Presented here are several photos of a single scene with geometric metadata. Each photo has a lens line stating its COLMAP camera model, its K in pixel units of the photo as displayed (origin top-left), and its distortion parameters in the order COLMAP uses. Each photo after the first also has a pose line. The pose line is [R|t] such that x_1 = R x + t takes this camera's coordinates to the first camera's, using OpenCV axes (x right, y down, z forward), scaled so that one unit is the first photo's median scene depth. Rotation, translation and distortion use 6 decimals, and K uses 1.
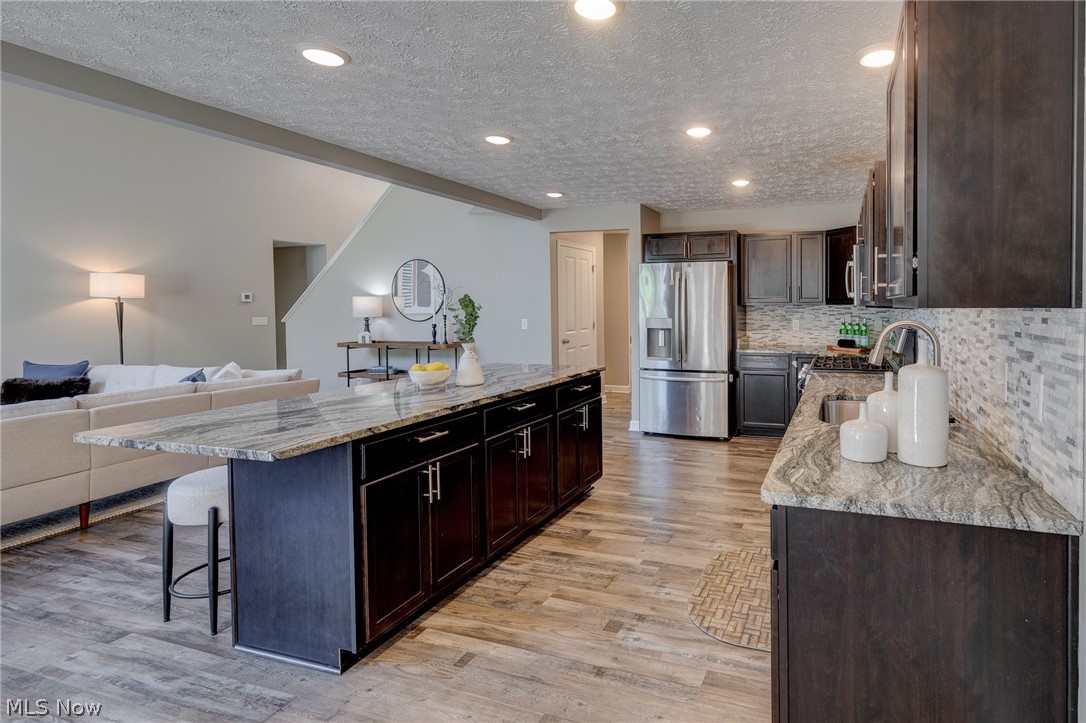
lens RADIAL K [[495.0, 0, 543.2], [0, 495.0, 315.4], [0, 0, 1]] dist [0.002941, 0.000491]
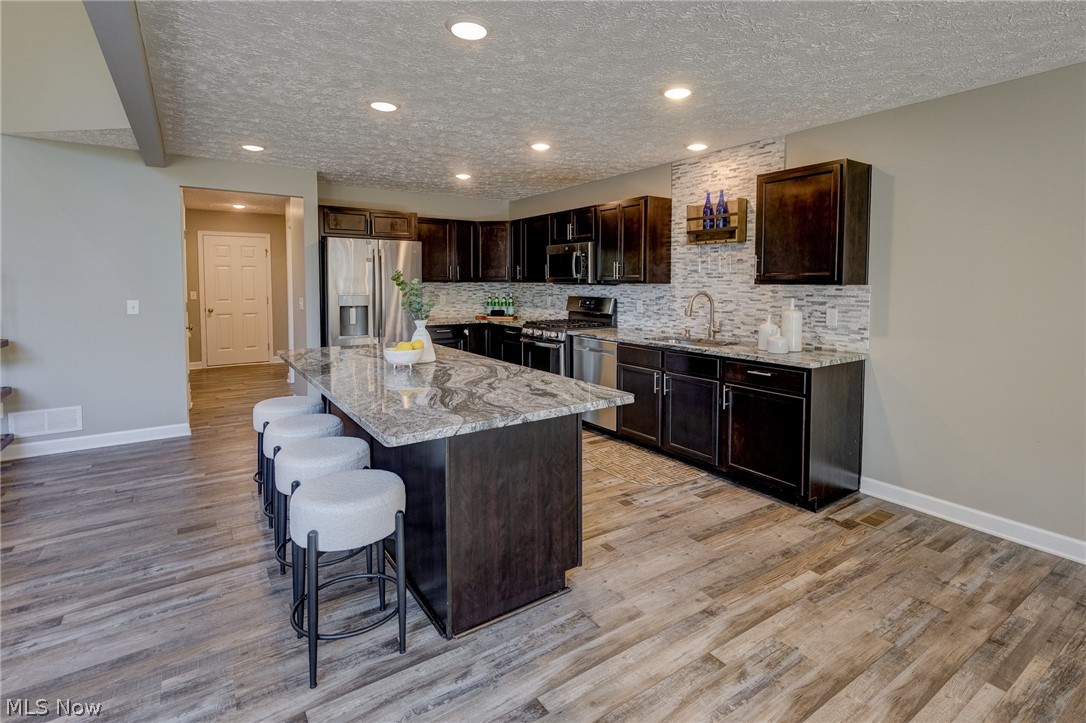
lens RADIAL K [[522.2, 0, 542.8], [0, 522.2, 307.0], [0, 0, 1]] dist [0.000266, 0.000012]
pose [[0.636949, -0.032034, 0.770240, -1.013731], [0.011852, 0.999425, 0.031765, -0.000307], [-0.770815, -0.011104, 0.636963, 0.186165]]
